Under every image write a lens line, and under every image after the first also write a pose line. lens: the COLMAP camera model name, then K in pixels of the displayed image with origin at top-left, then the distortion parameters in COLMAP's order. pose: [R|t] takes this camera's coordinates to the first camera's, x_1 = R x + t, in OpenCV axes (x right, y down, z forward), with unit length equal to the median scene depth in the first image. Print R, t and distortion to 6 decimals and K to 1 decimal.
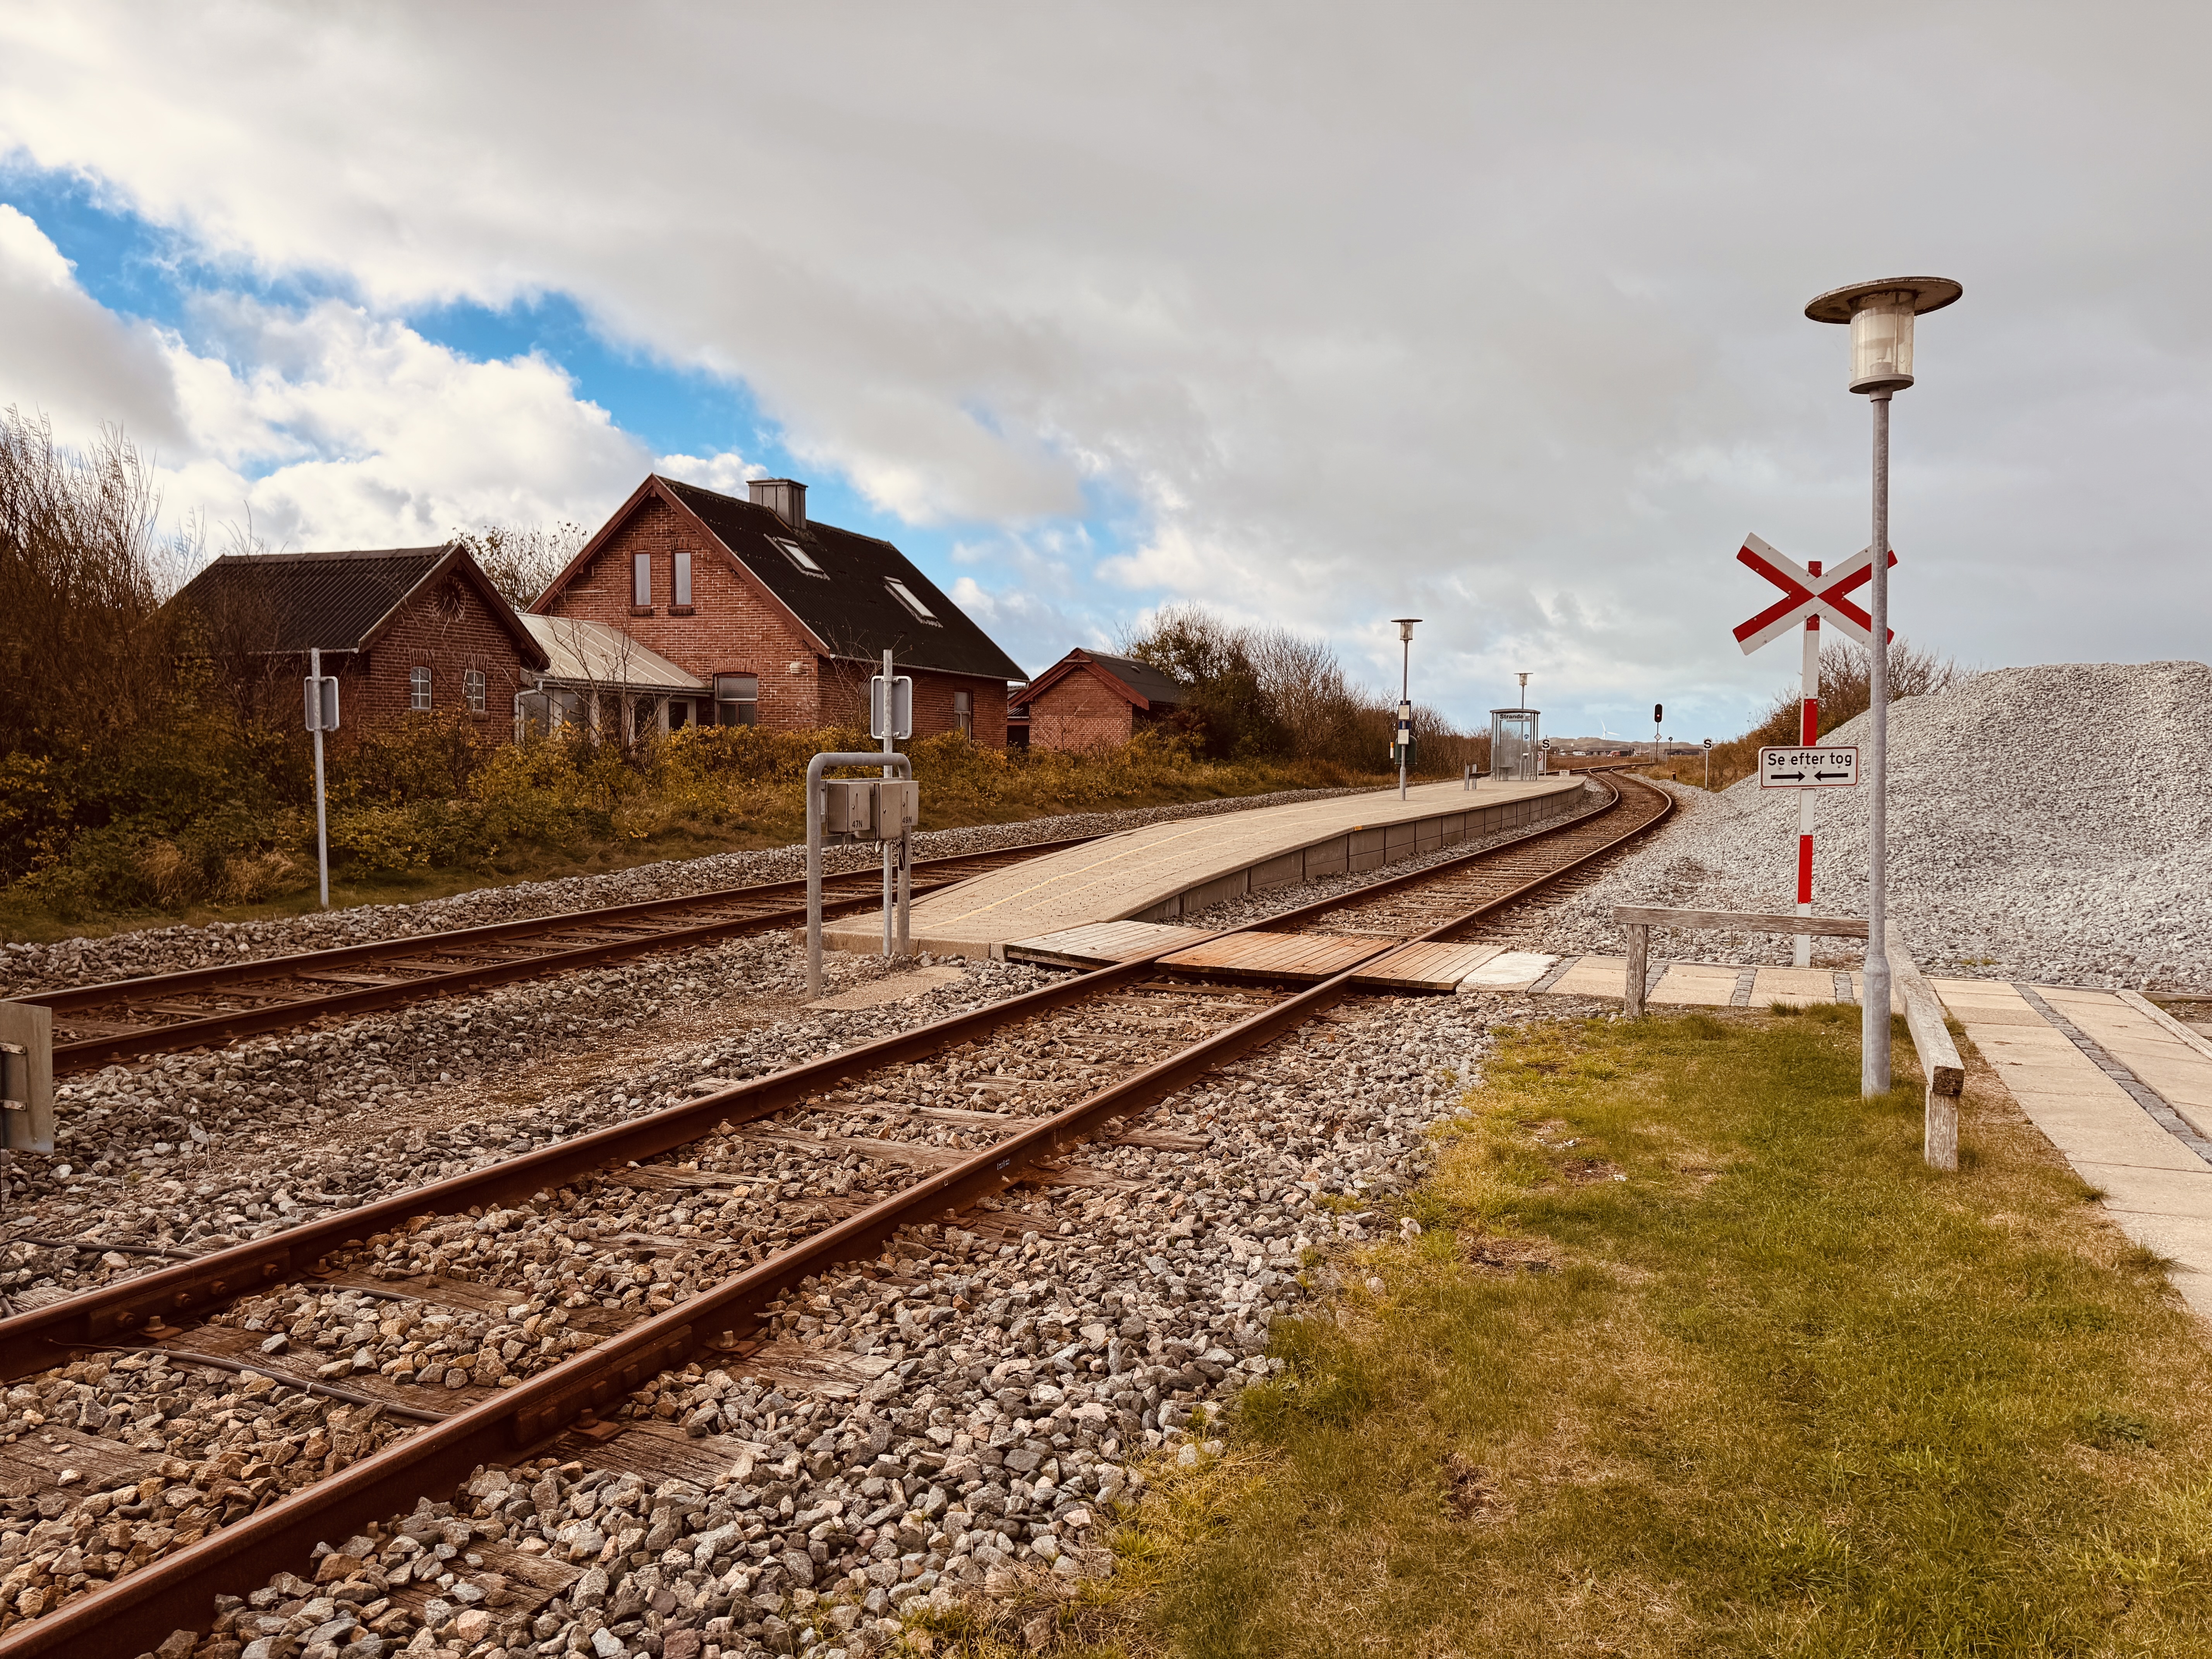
lens RADIAL K [[1519.1, 0, 1104.0], [0, 1519.1, 831.1], [0, 0, 1]] dist [0.196590, -0.377207]
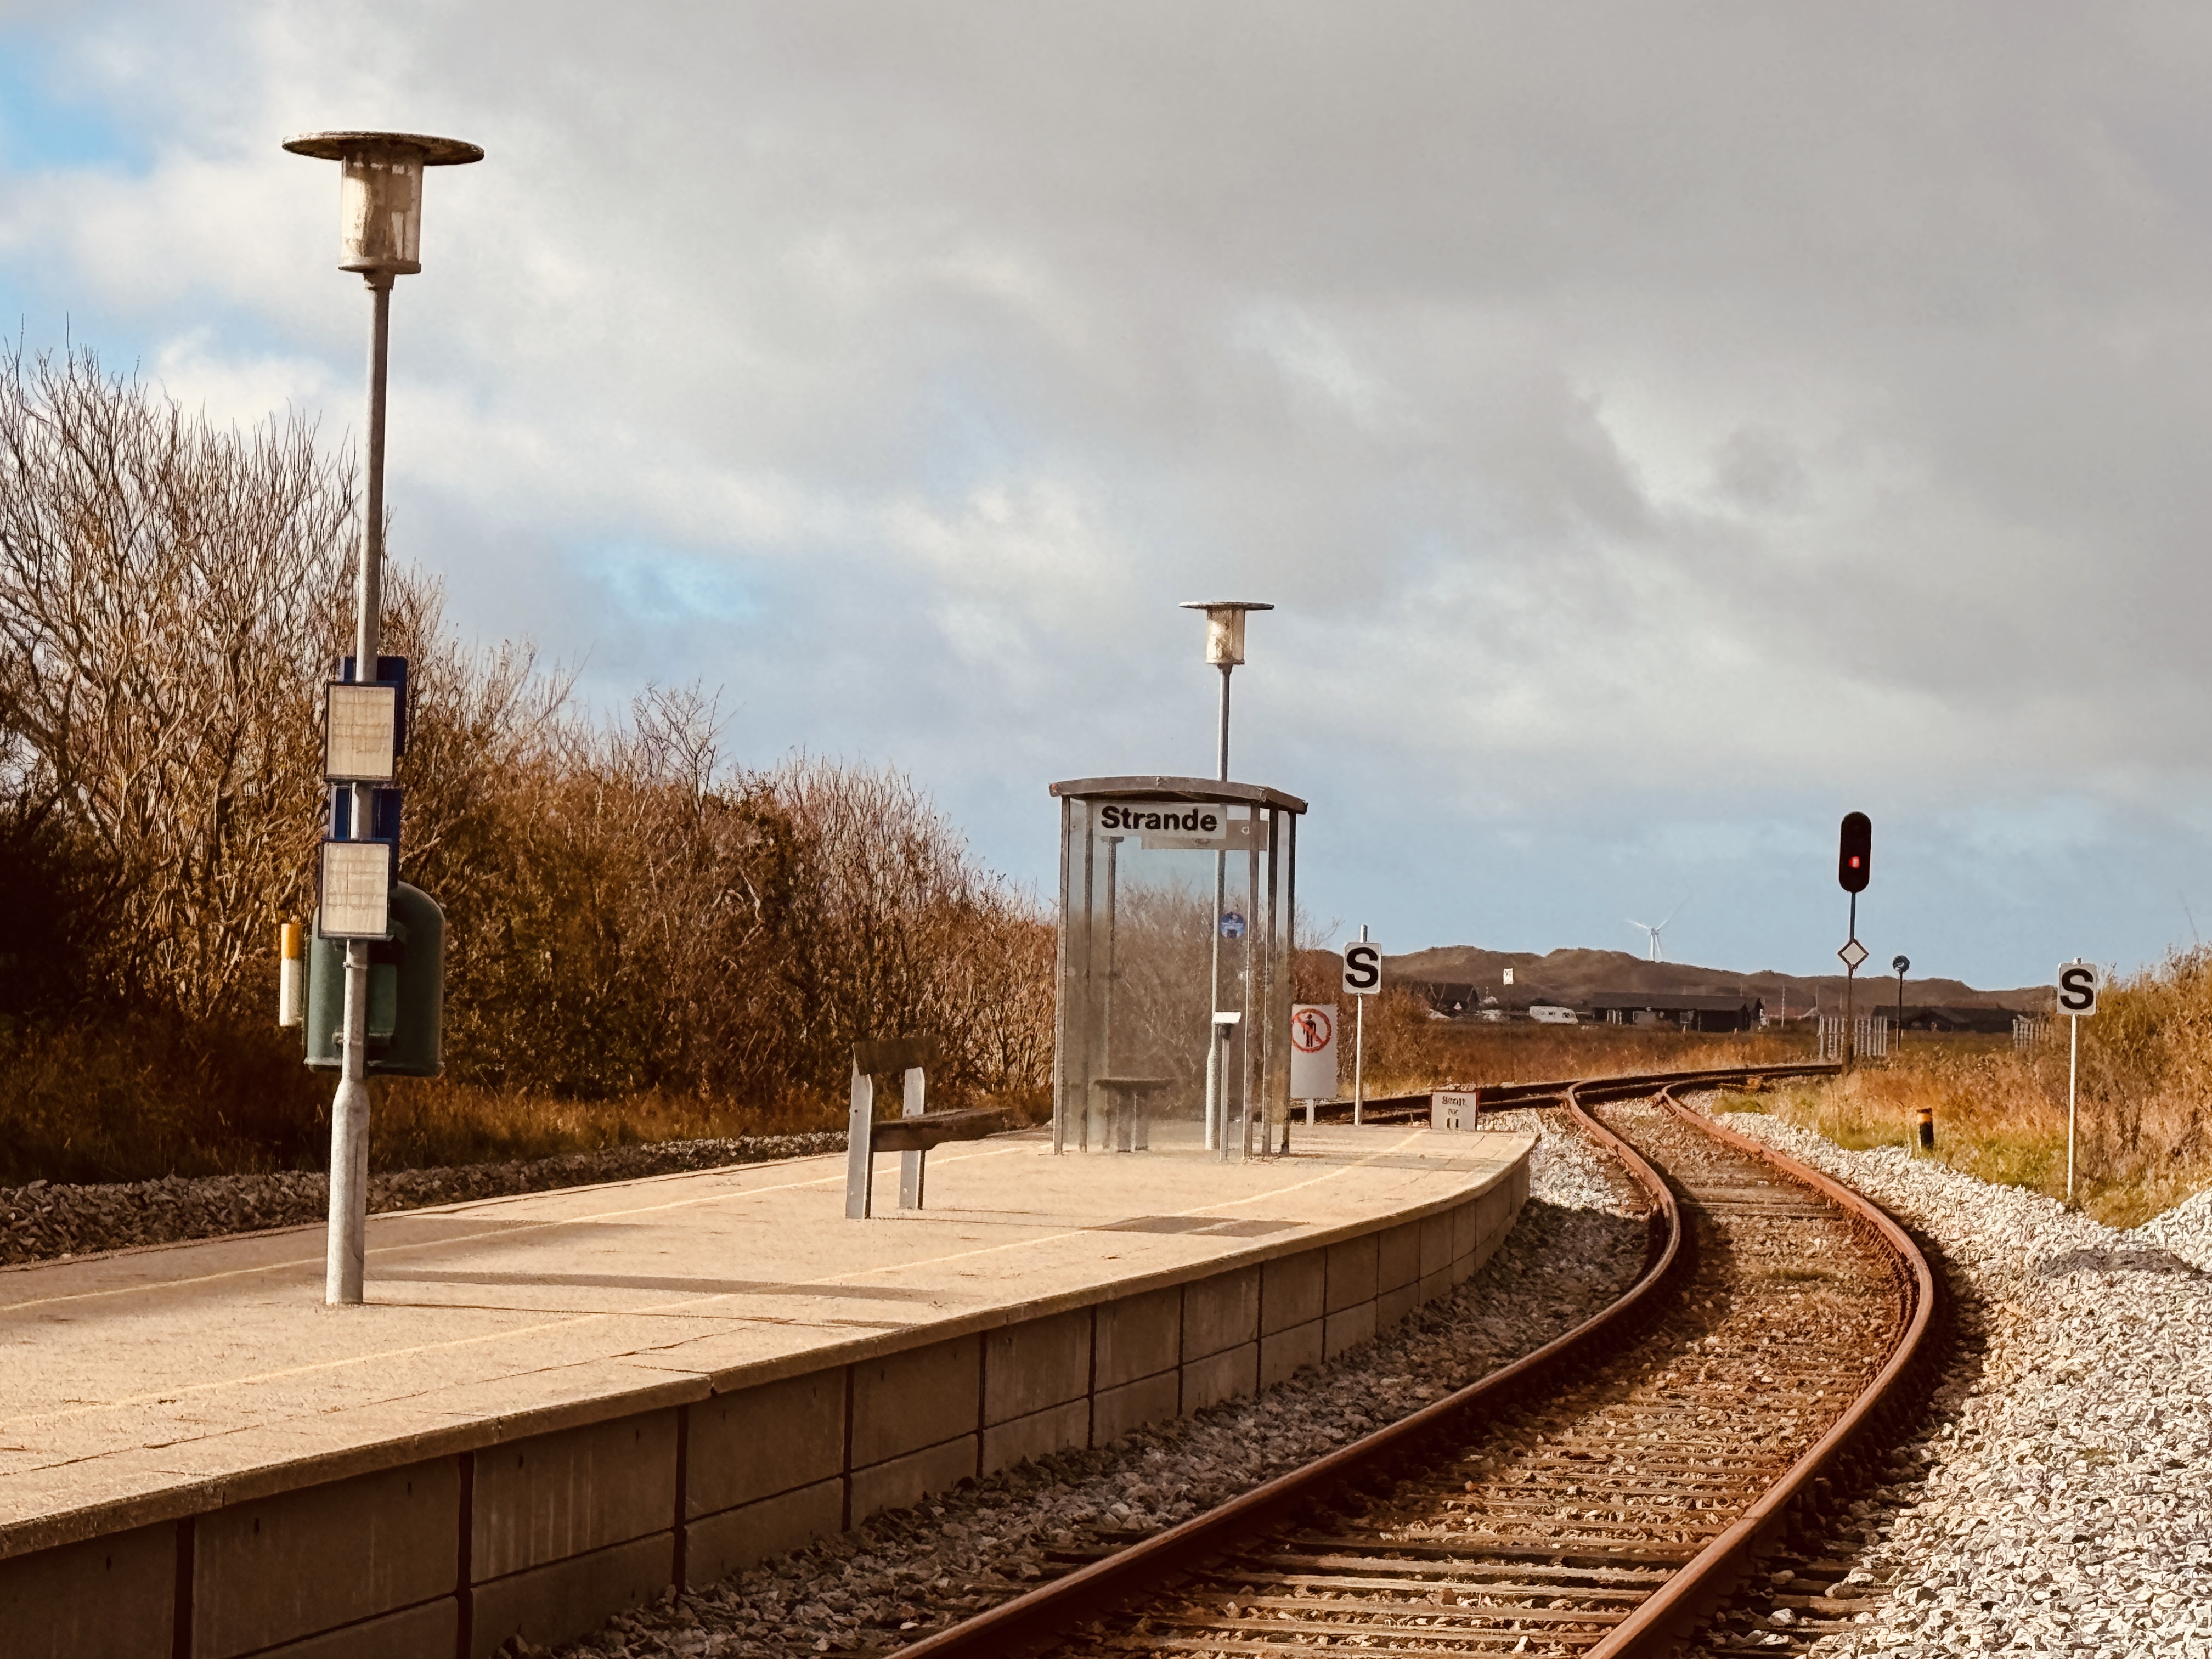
lens RADIAL K [[6520.1, 0, 1106.0], [0, 6520.1, 829.5], [0, 0, 1]] dist [0.177383, -0.200090]
pose [[0.973423, 0.028488, 0.227234, 0.179418], [-0.011534, 0.997072, -0.075593, -0.028358], [-0.228722, 0.070963, 0.970902, 0.515948]]
